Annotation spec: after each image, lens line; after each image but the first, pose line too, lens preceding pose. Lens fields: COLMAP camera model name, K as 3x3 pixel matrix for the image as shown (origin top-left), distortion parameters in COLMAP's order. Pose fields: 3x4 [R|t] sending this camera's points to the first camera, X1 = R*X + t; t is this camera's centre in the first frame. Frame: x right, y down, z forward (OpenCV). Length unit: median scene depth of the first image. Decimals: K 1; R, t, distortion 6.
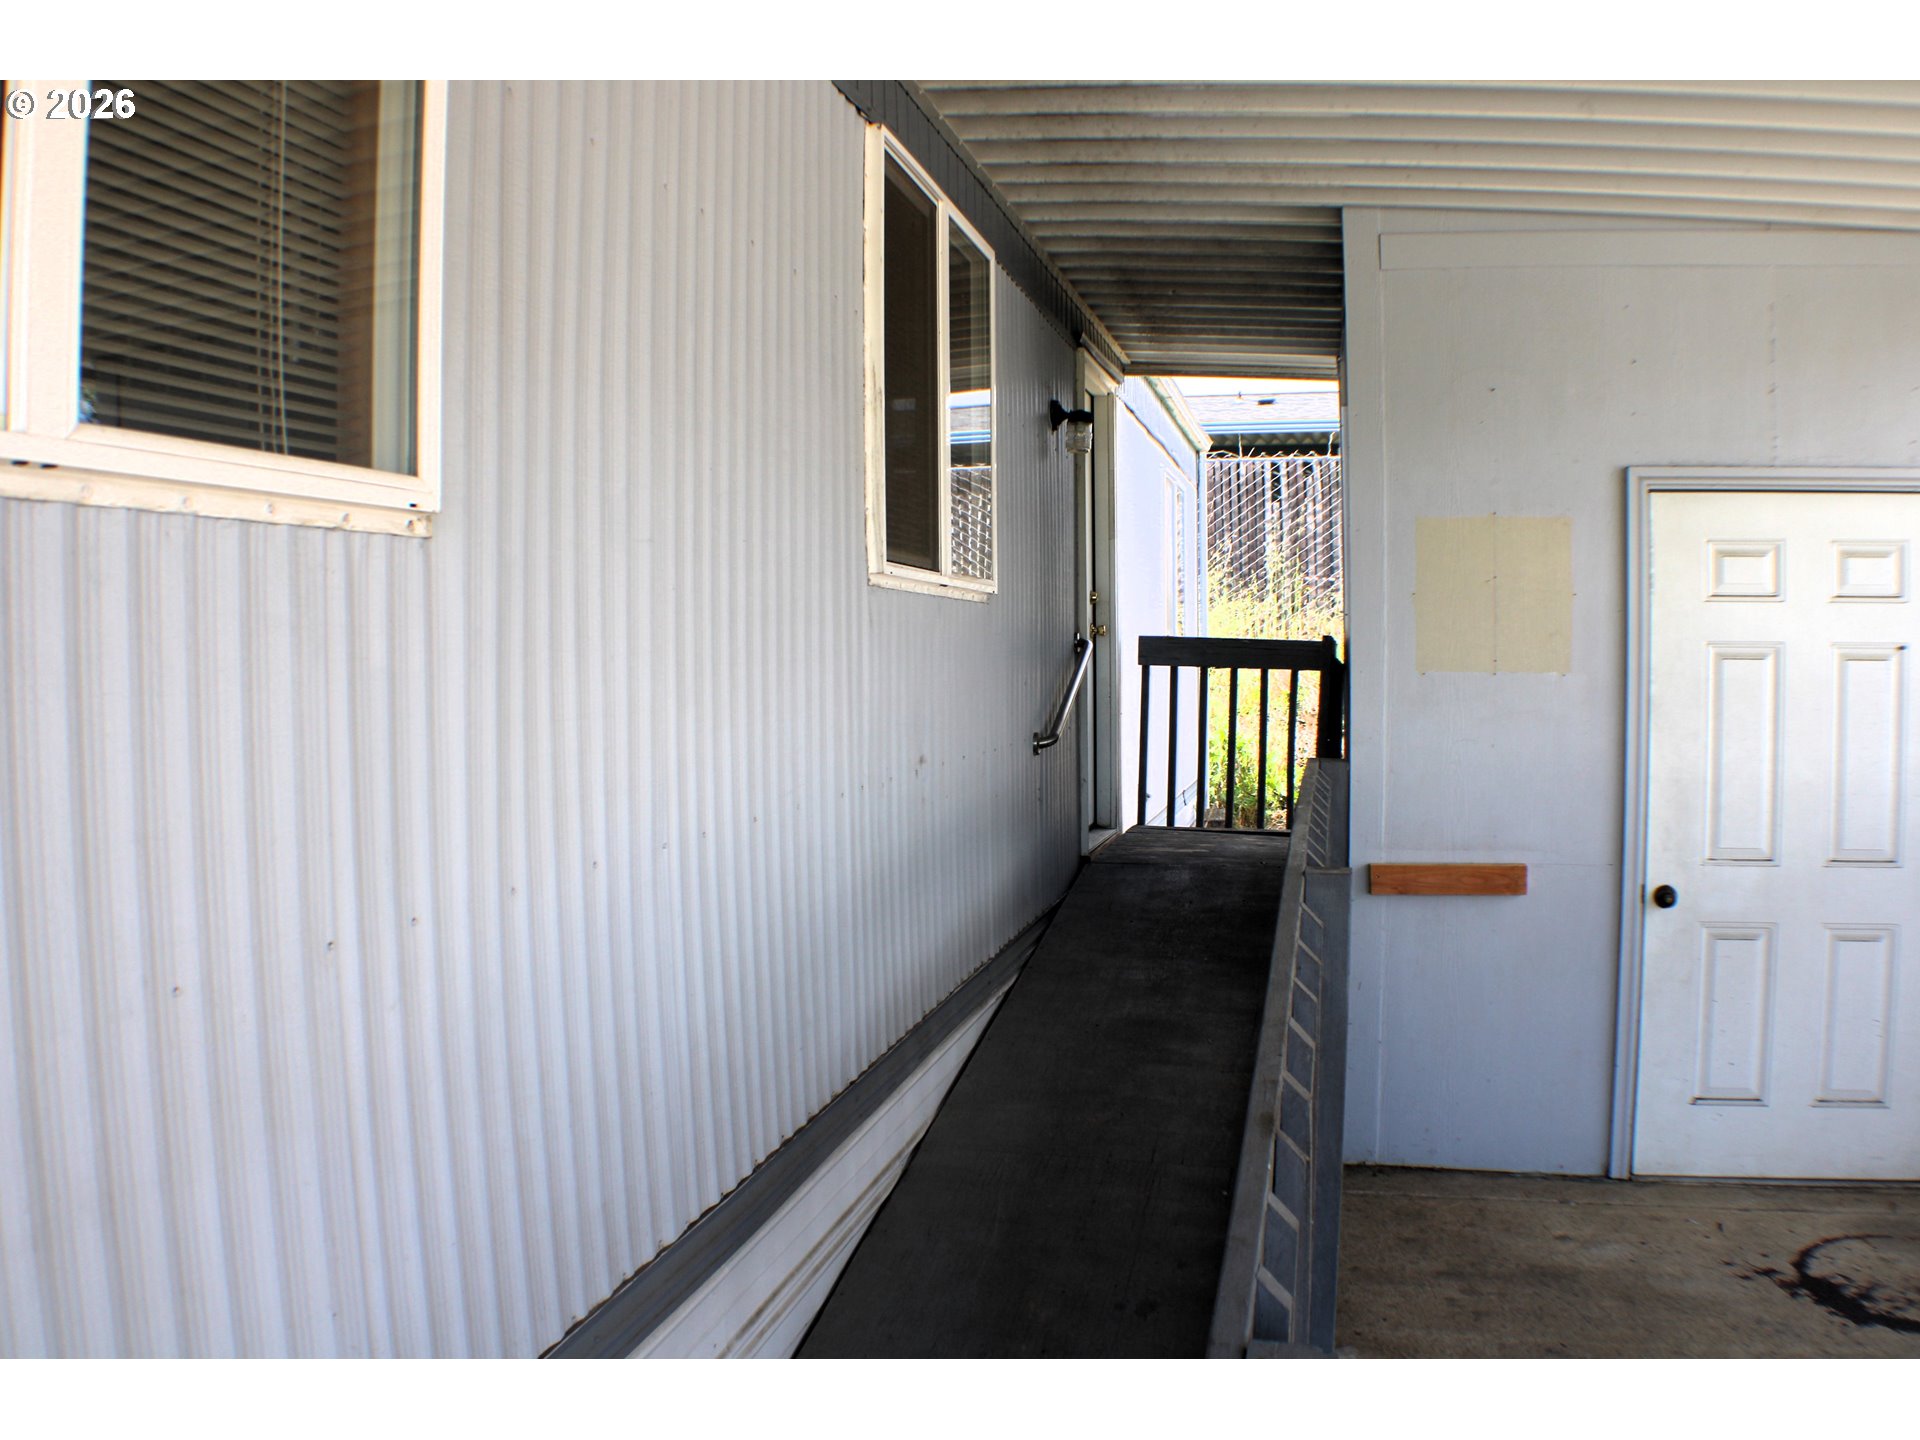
lens RADIAL K [[1552.3, 0, 964.7], [0, 1552.3, 744.1], [0, 0, 1]] dist [-0.233689, 0.109165]
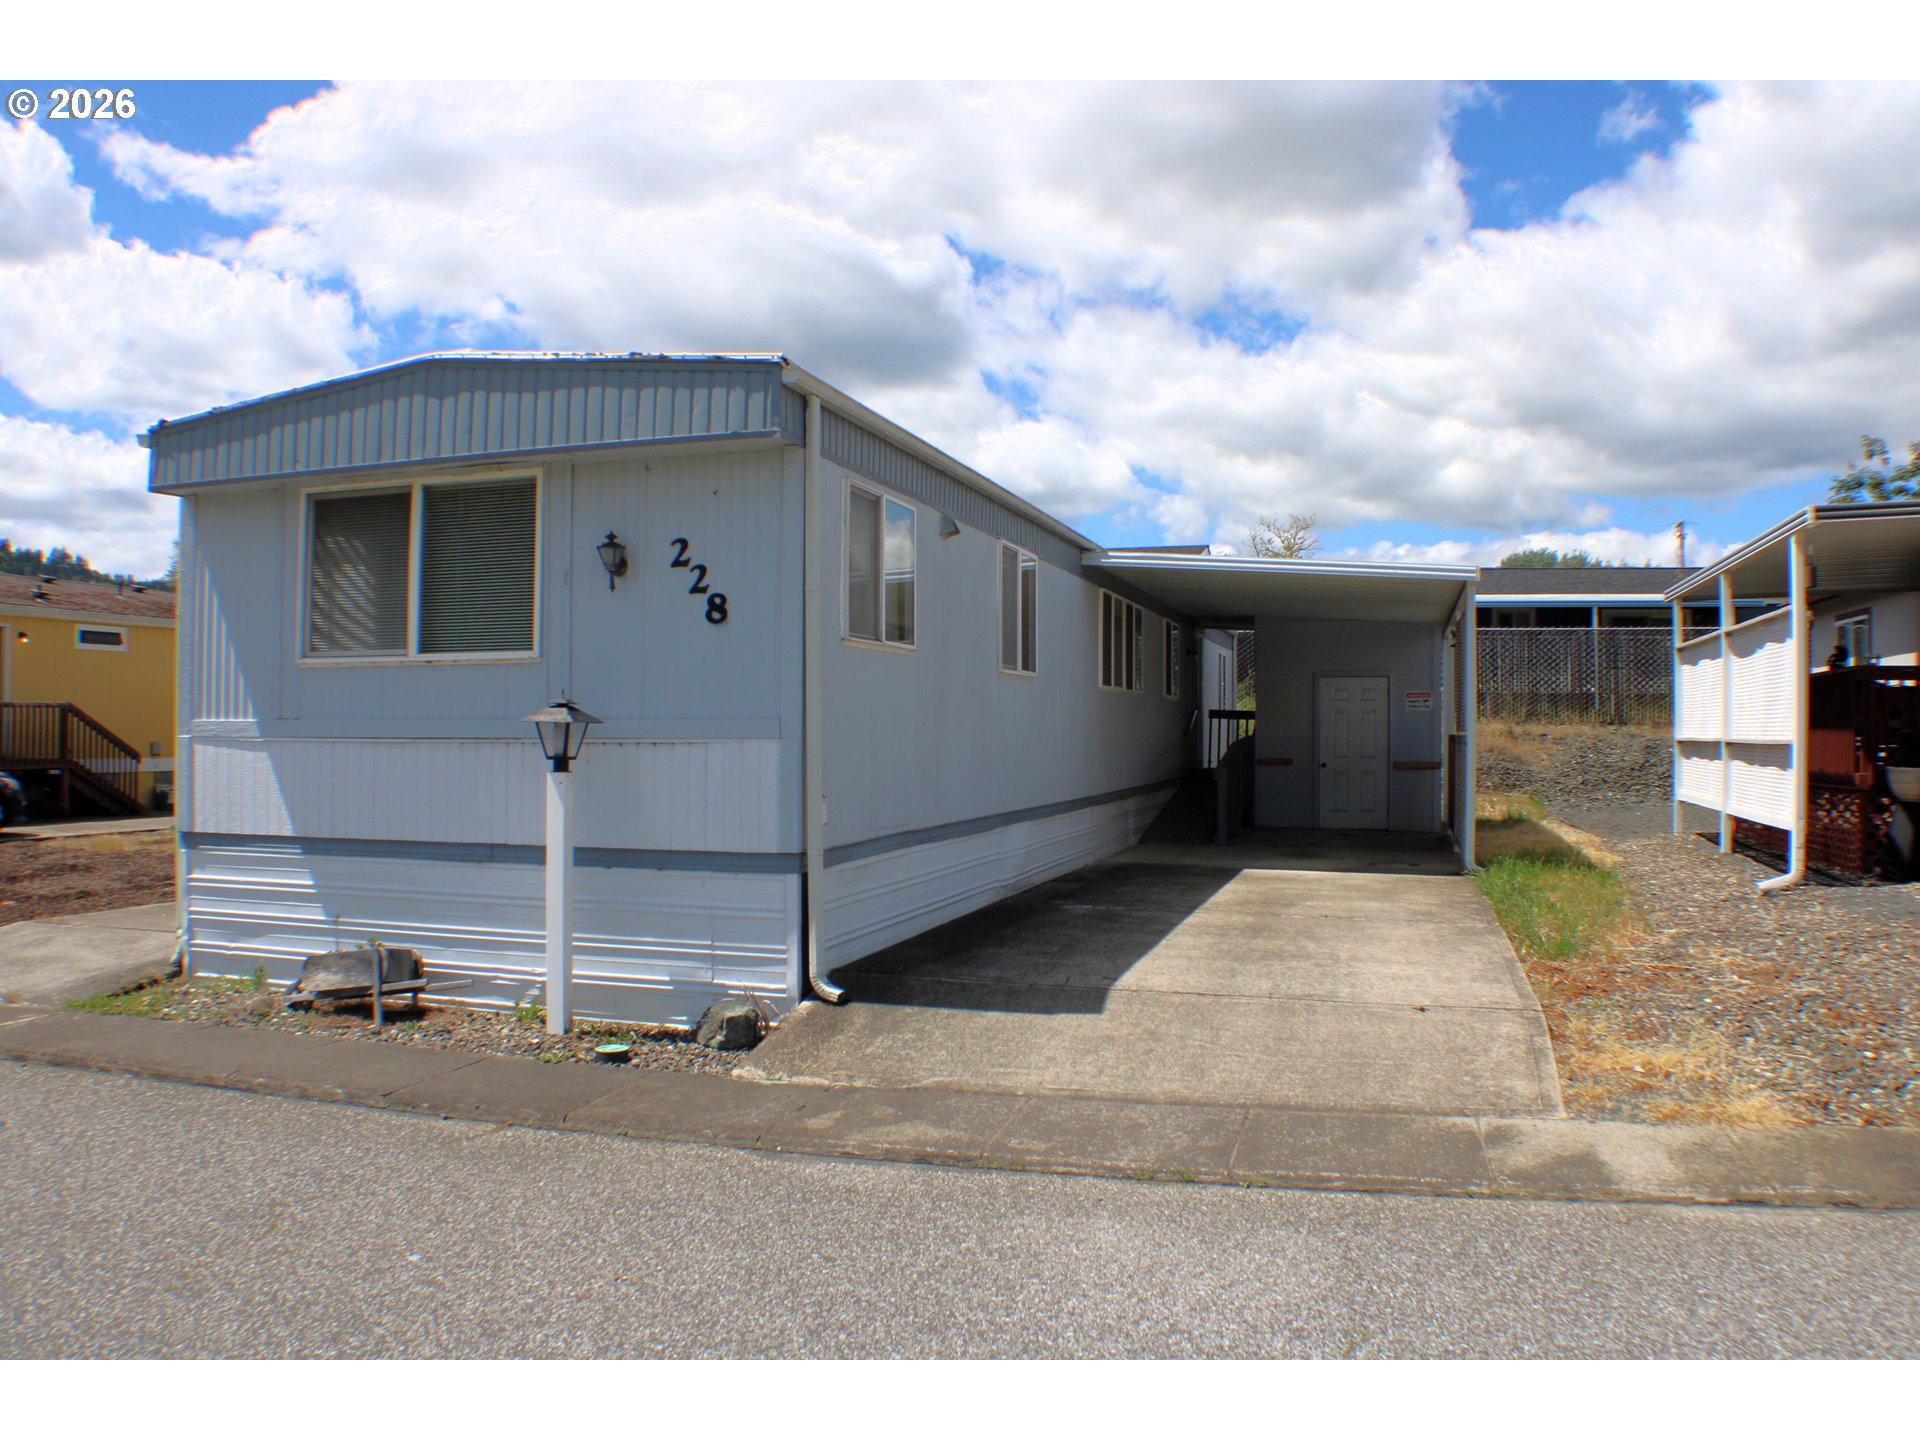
lens RADIAL K [[1552.3, 0, 964.7], [0, 1552.3, 744.1], [0, 0, 1]] dist [-0.233689, 0.109165]
pose [[0.998929, 0.007397, -0.045679, -0.334965], [-0.009868, 0.998486, -0.054105, 0.243976], [0.045209, 0.054498, 0.997490, -3.004817]]
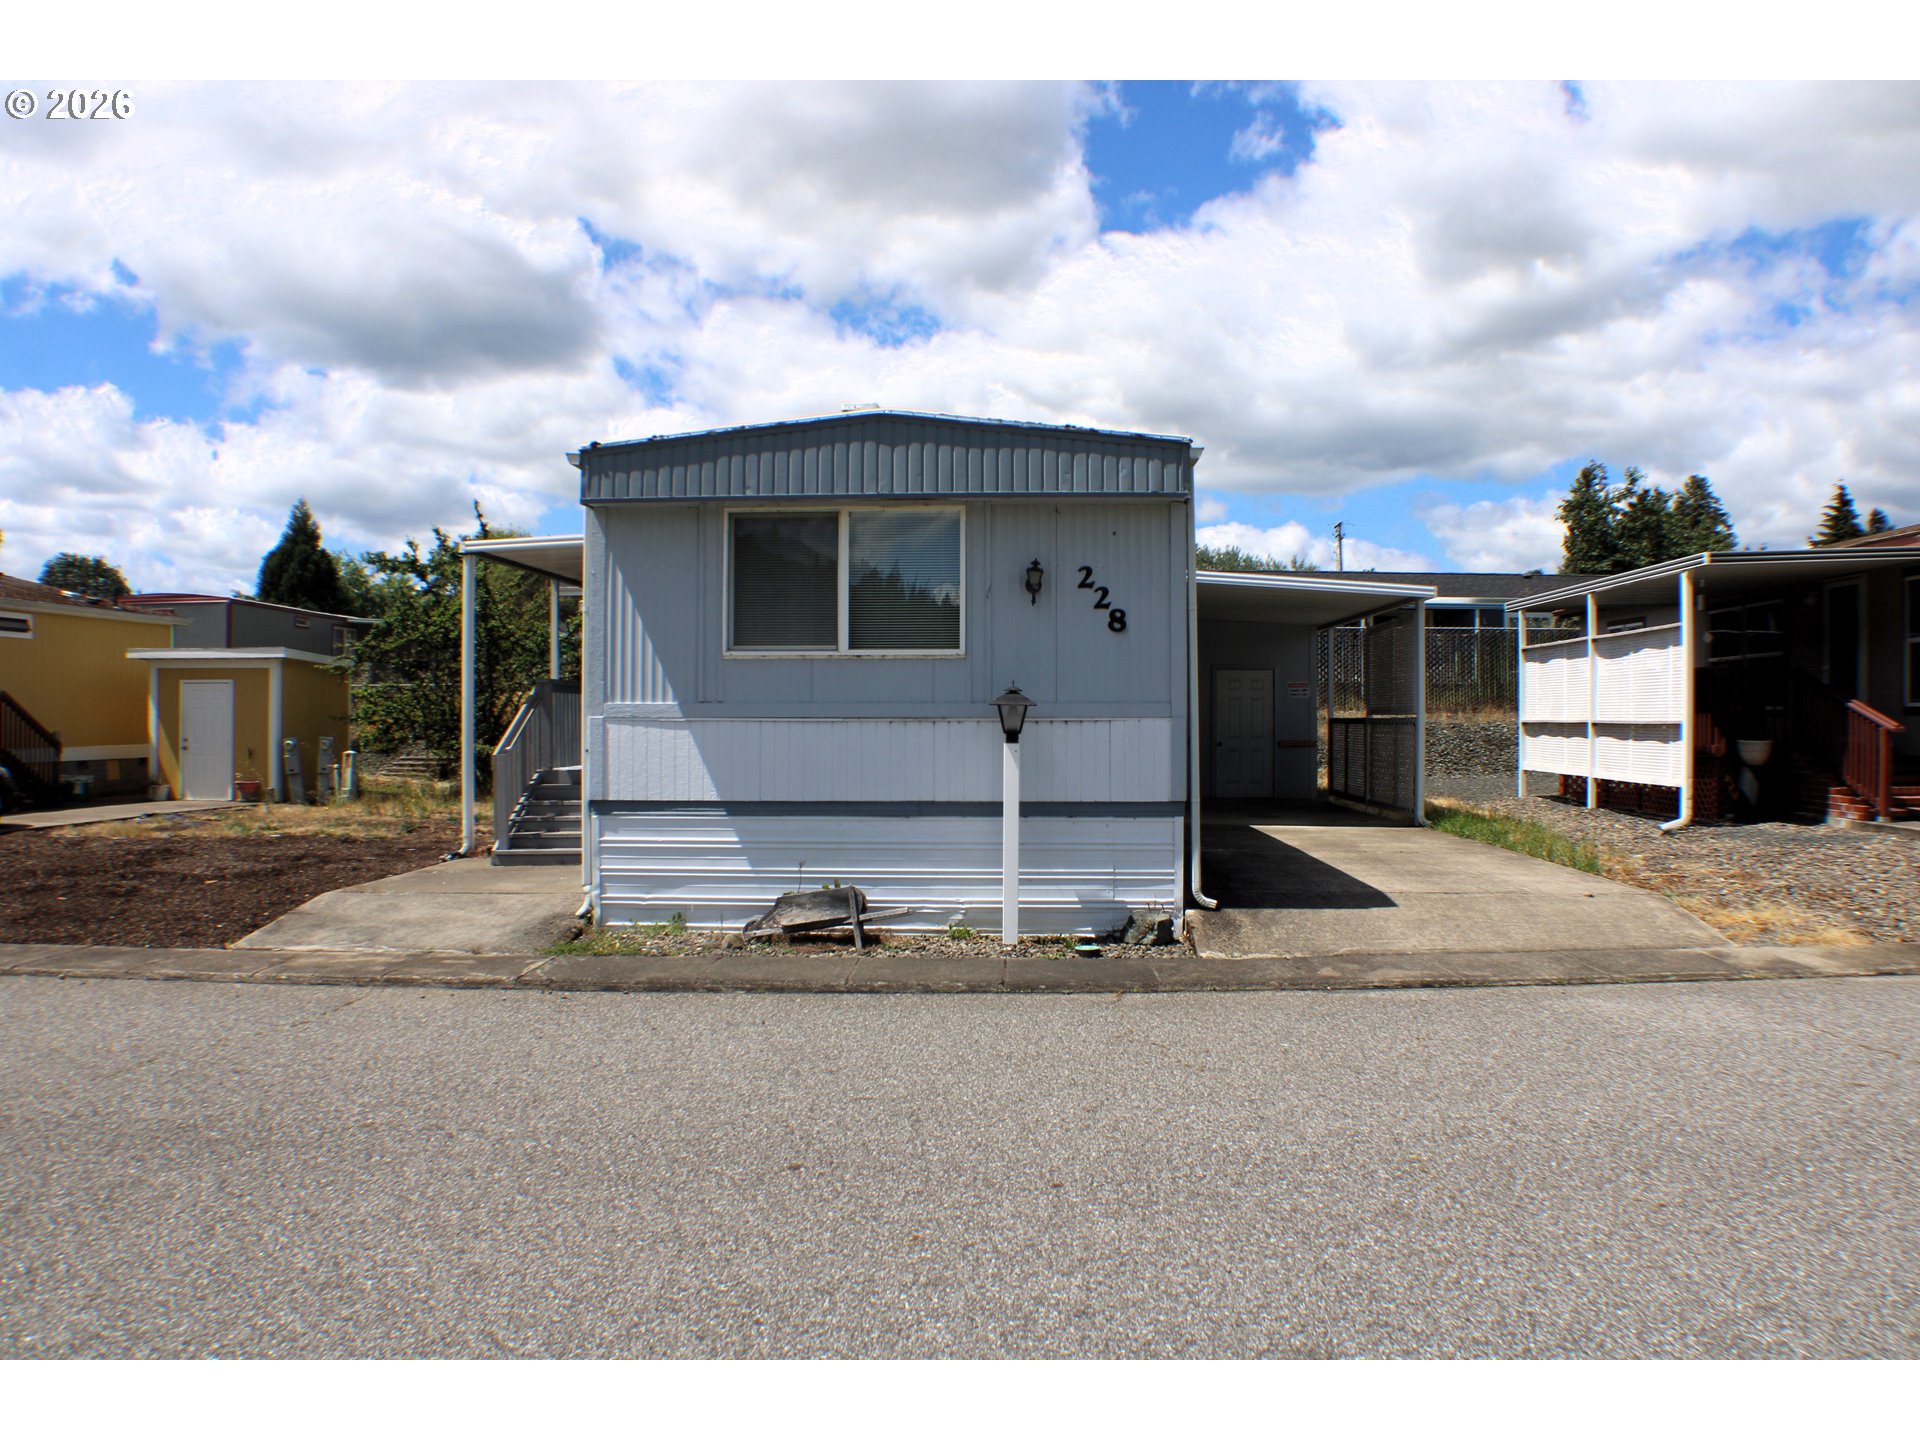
lens RADIAL K [[1552.3, 0, 964.7], [0, 1552.3, 744.1], [0, 0, 1]] dist [-0.233689, 0.109165]
pose [[0.979601, 0.002002, 0.200943, -1.268056], [0.007625, 0.998860, -0.047121, 0.289065], [-0.200808, 0.047692, 0.978469, -3.463216]]
